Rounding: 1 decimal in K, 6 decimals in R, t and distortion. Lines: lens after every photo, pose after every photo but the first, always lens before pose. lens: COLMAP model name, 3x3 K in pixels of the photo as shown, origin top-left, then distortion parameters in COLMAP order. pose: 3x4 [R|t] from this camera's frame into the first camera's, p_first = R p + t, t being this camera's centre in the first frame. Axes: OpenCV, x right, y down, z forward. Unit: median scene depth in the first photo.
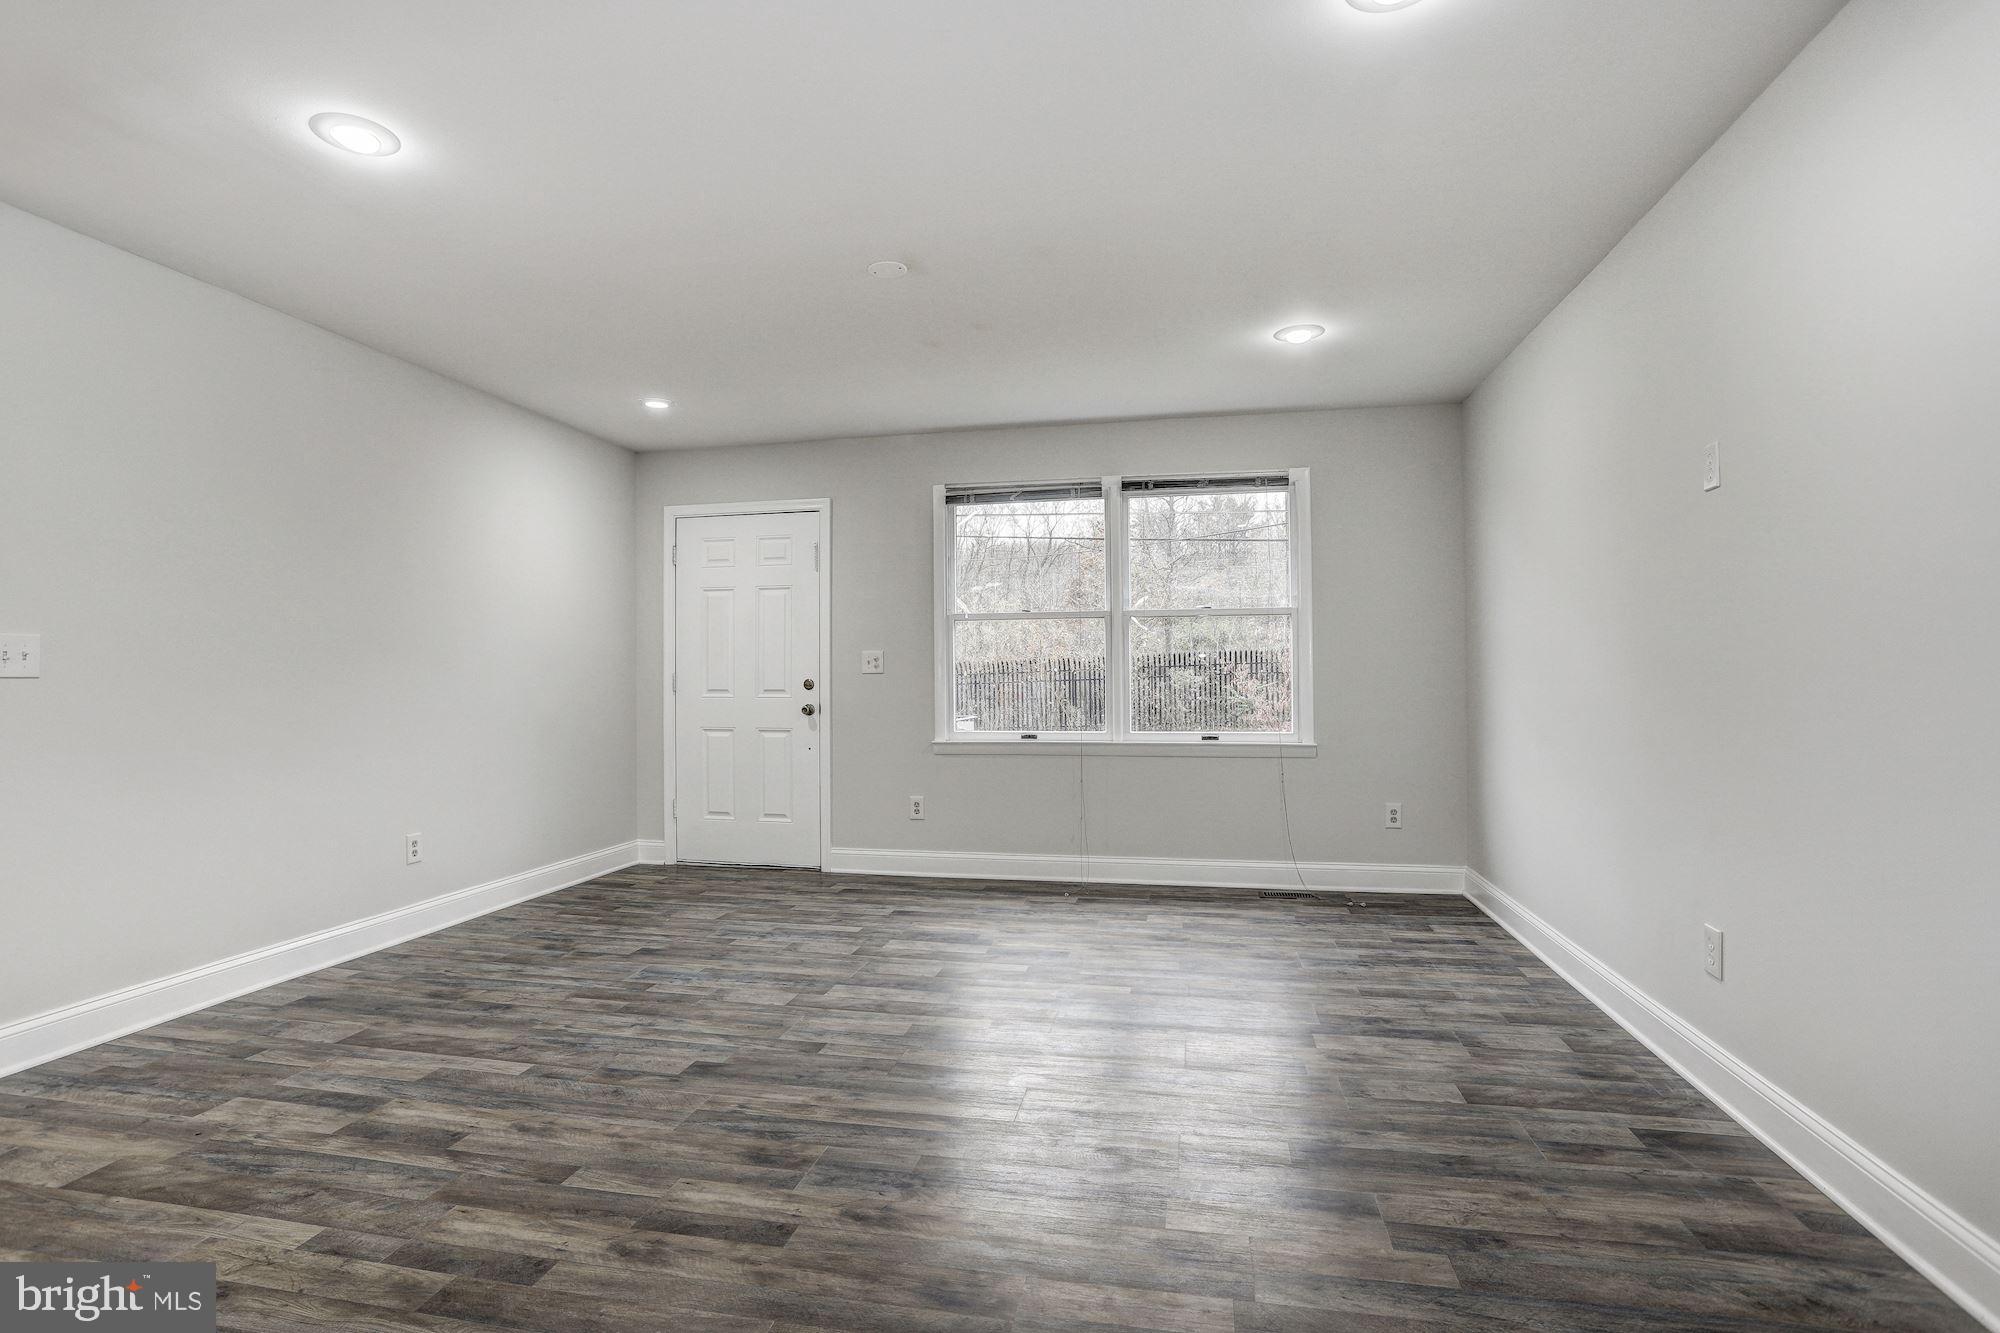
lens RADIAL K [[974.8, 0, 995.2], [0, 974.8, 666.6], [0, 0, 1]] dist [-0.031770, 0.009439]
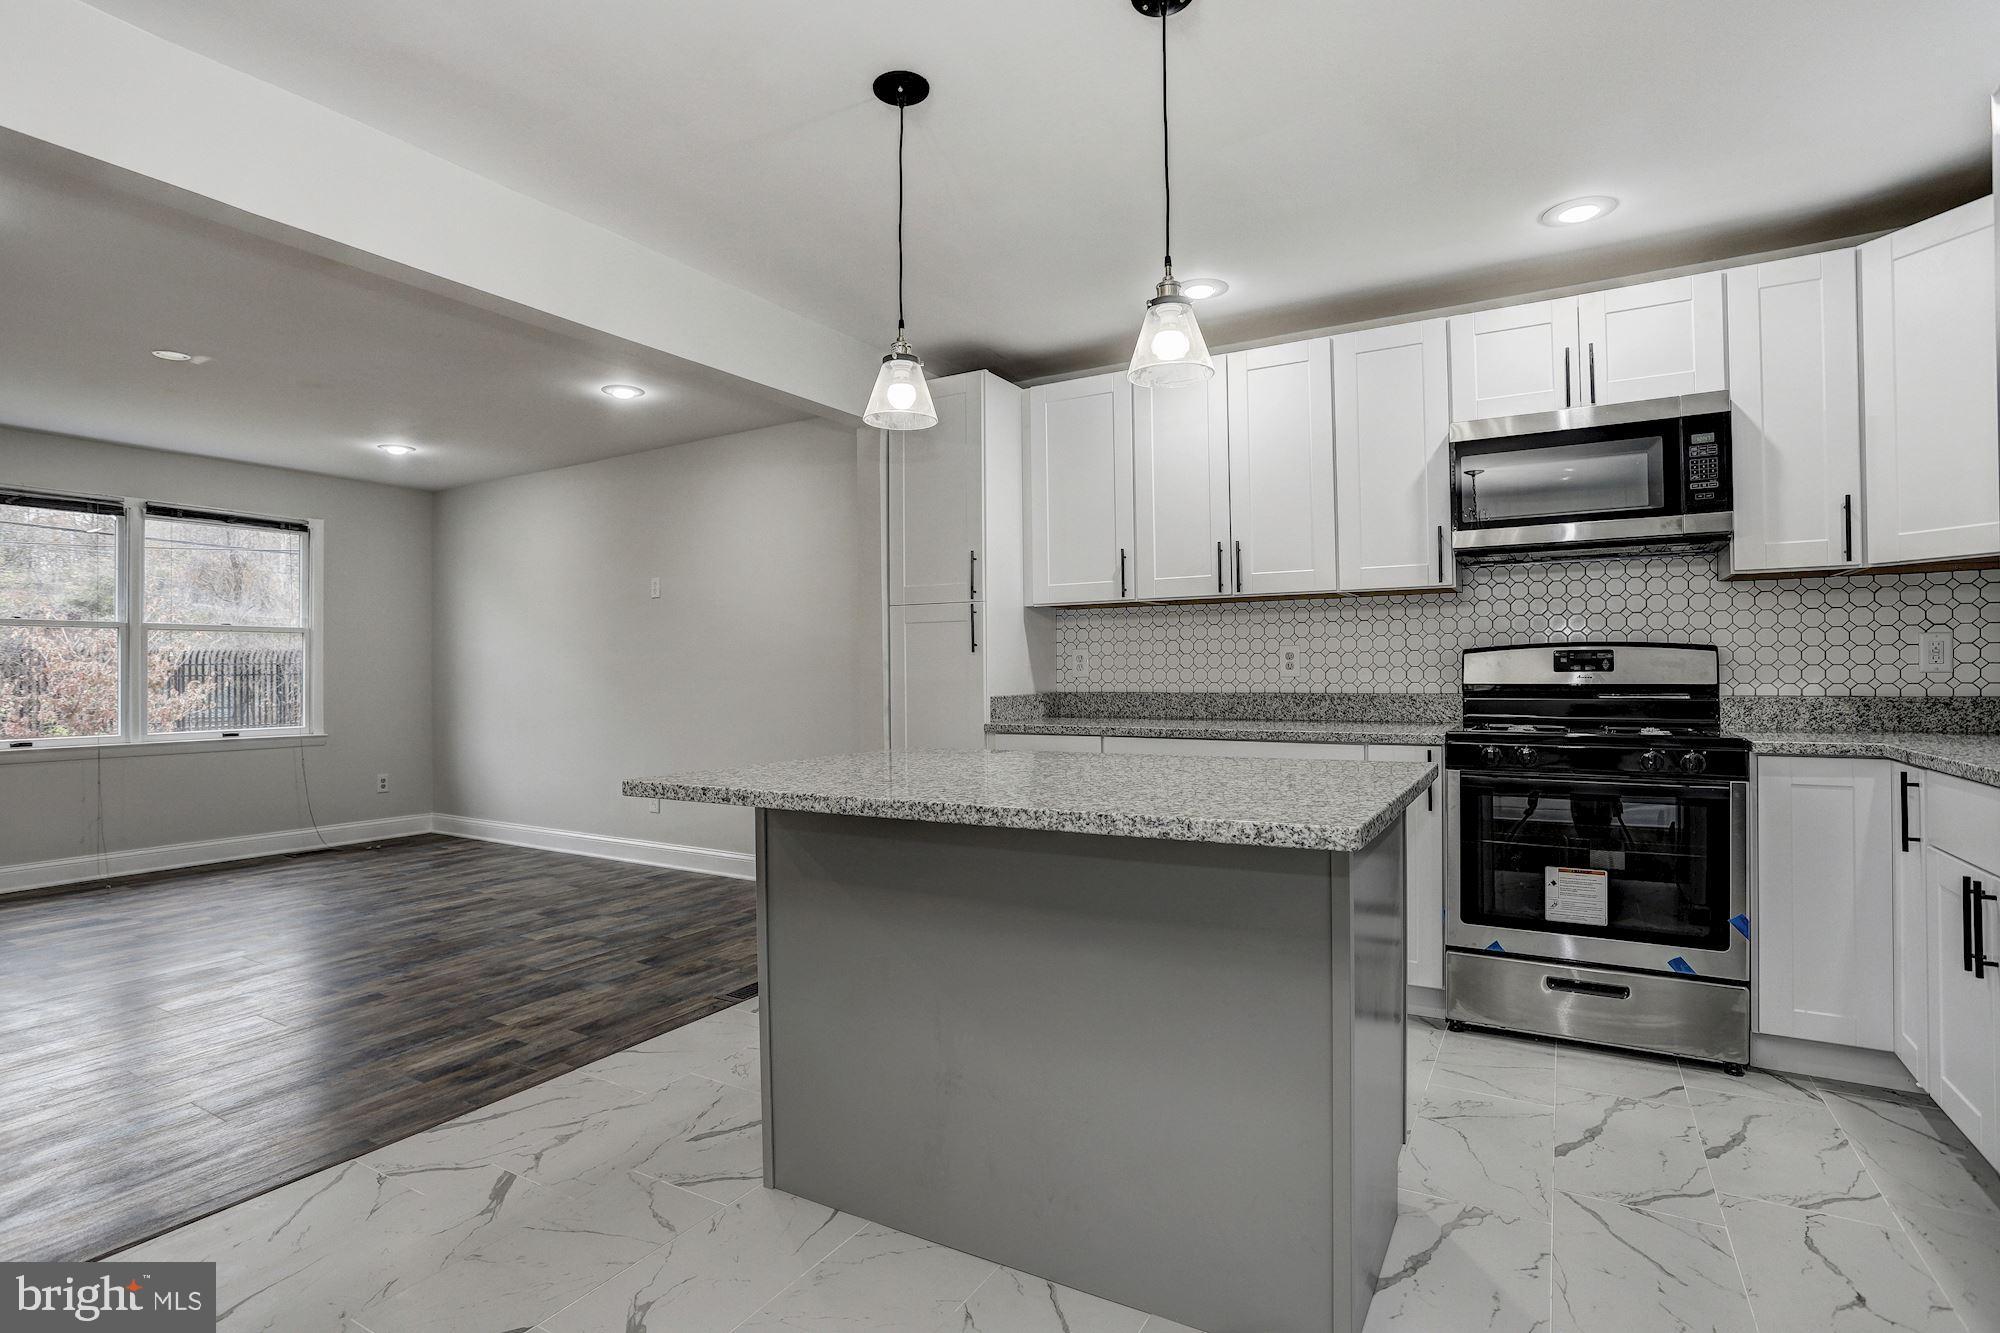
lens RADIAL K [[985.8, 0, 995.0], [0, 985.8, 660.4], [0, 0, 1]] dist [-0.043575, 0.020037]
pose [[0.314095, 0.015258, 0.949269, -0.598276], [-0.003458, 0.999883, -0.014927, -0.002459], [-0.949385, 0.001406, 0.314111, -0.244750]]
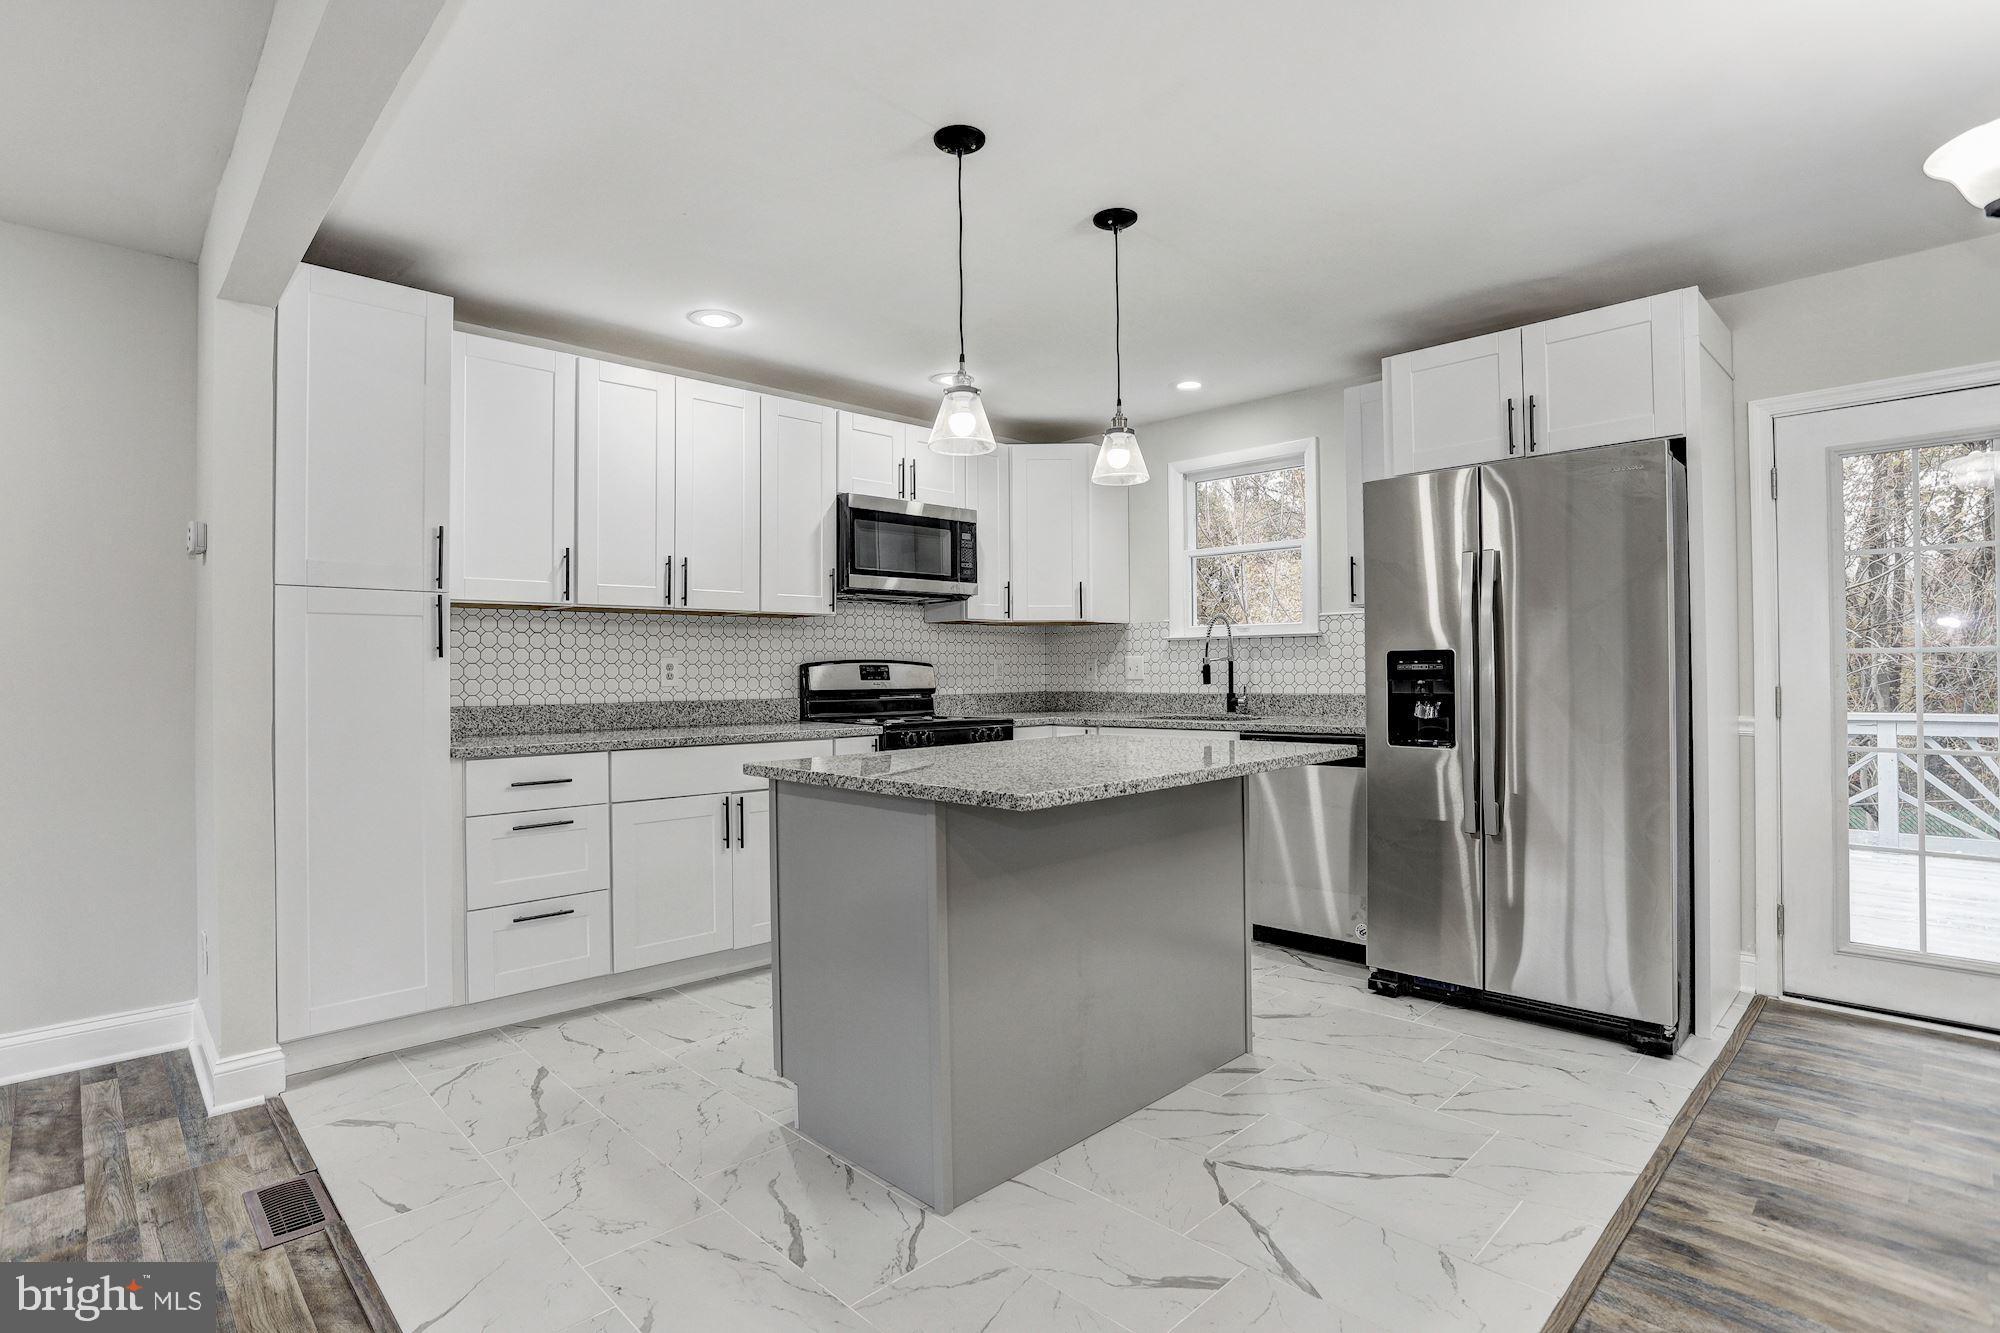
lens RADIAL K [[985.8, 0, 981.7], [0, 985.8, 661.6], [0, 0, 1]] dist [-0.043575, 0.020037]
pose [[-0.831013, 0.021760, 0.555827, -0.465333], [0.009579, 0.999646, -0.024813, 0.000285], [-0.556170, -0.015295, -0.830928, 0.321227]]
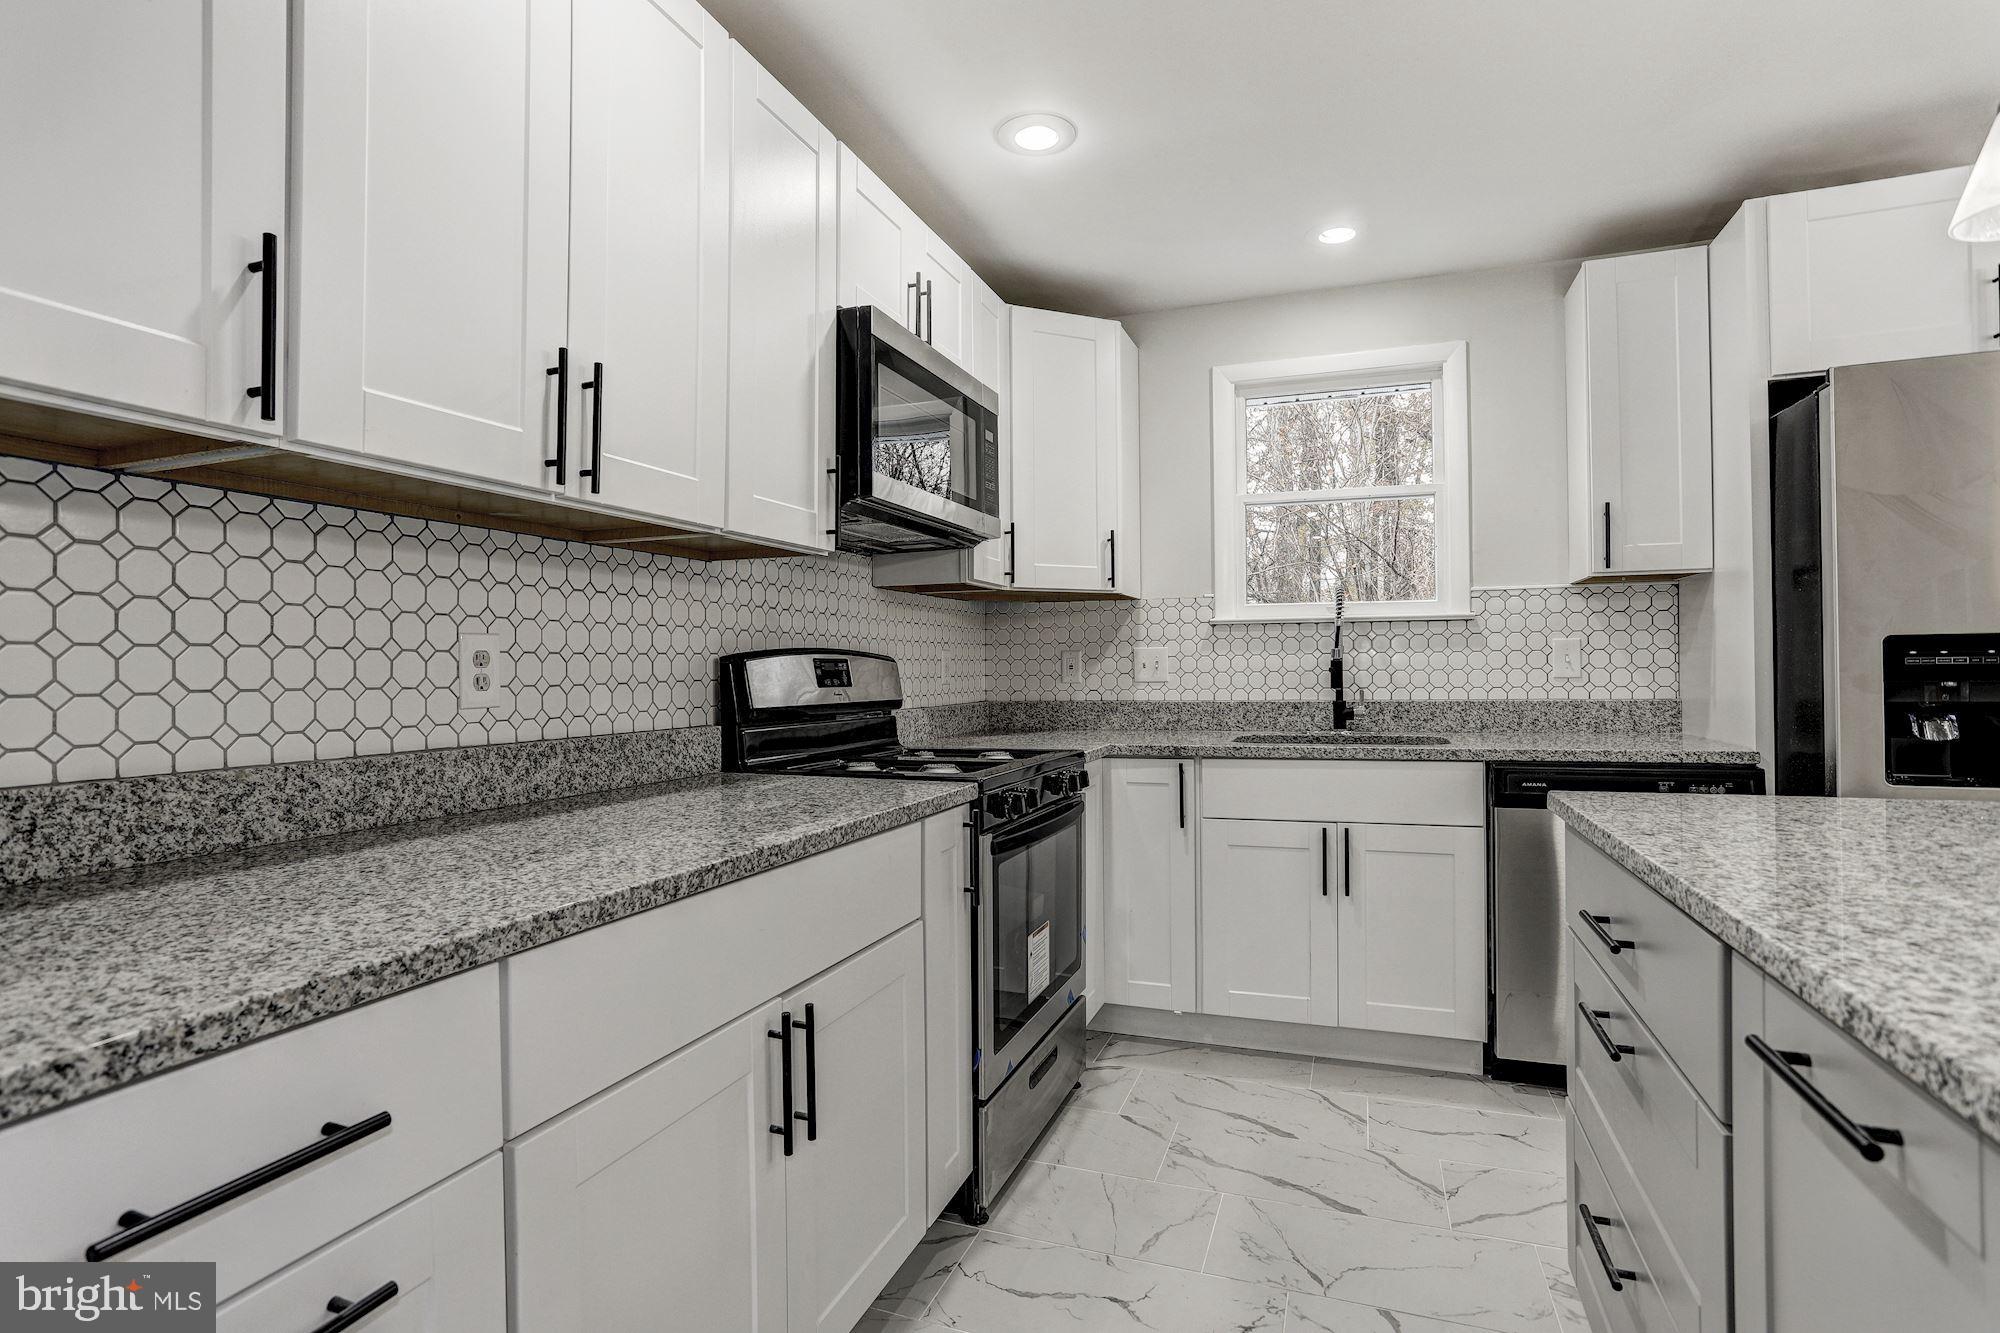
lens RADIAL K [[974.8, 0, 990.2], [0, 974.8, 661.0], [0, 0, 1]] dist [-0.031770, 0.009439]
pose [[-0.988310, 0.019822, 0.151163, -0.003888], [0.016968, 0.999653, -0.020152, -0.008102], [-0.151510, -0.017352, -0.988303, 0.074428]]
